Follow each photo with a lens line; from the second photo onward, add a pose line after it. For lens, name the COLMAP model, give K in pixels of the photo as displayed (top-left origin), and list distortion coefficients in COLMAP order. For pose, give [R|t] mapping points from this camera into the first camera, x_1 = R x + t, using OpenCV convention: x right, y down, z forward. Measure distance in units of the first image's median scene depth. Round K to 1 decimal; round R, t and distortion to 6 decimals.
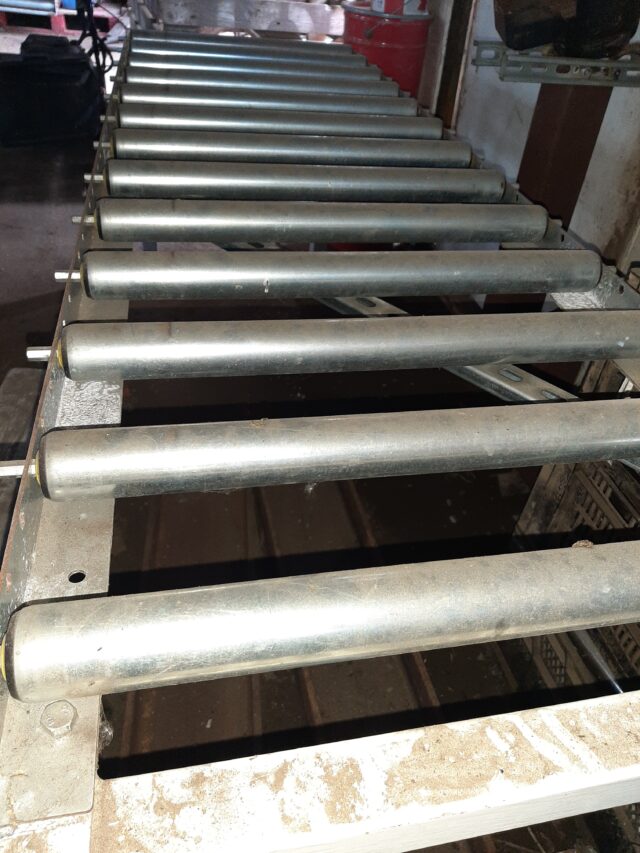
lens RADIAL K [[657.2, 0, 320.0], [0, 657.2, 426.5], [0, 0, 1]] dist [0.010130, -0.053356]
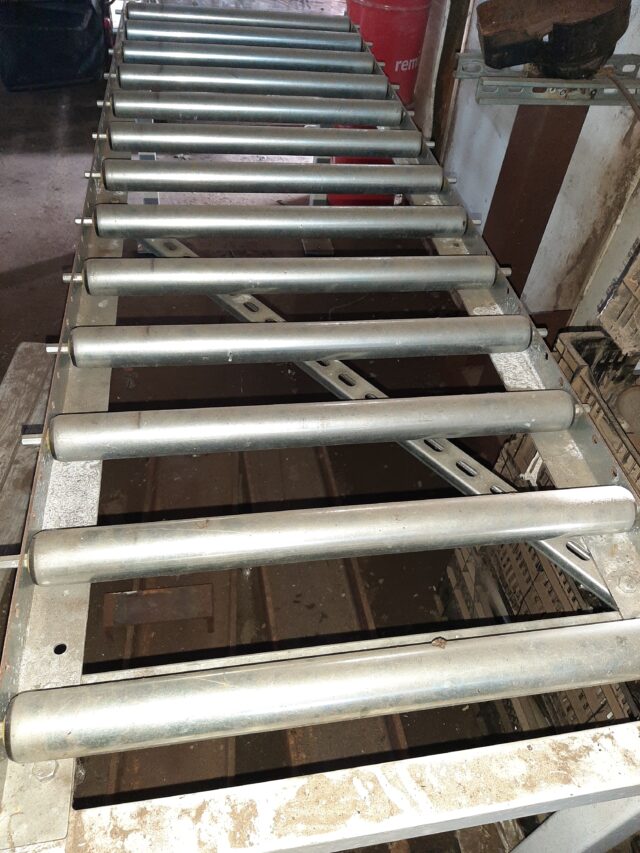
lens RADIAL K [[649.4, 0, 320.0], [0, 649.4, 426.5], [0, 0, 1]] dist [0.020536, -0.052247]
pose [[0.999472, 0.025497, -0.020128, 0.127638], [-0.022755, 0.991726, 0.126341, -0.296007], [0.023182, -0.125816, 0.991783, -0.176661]]
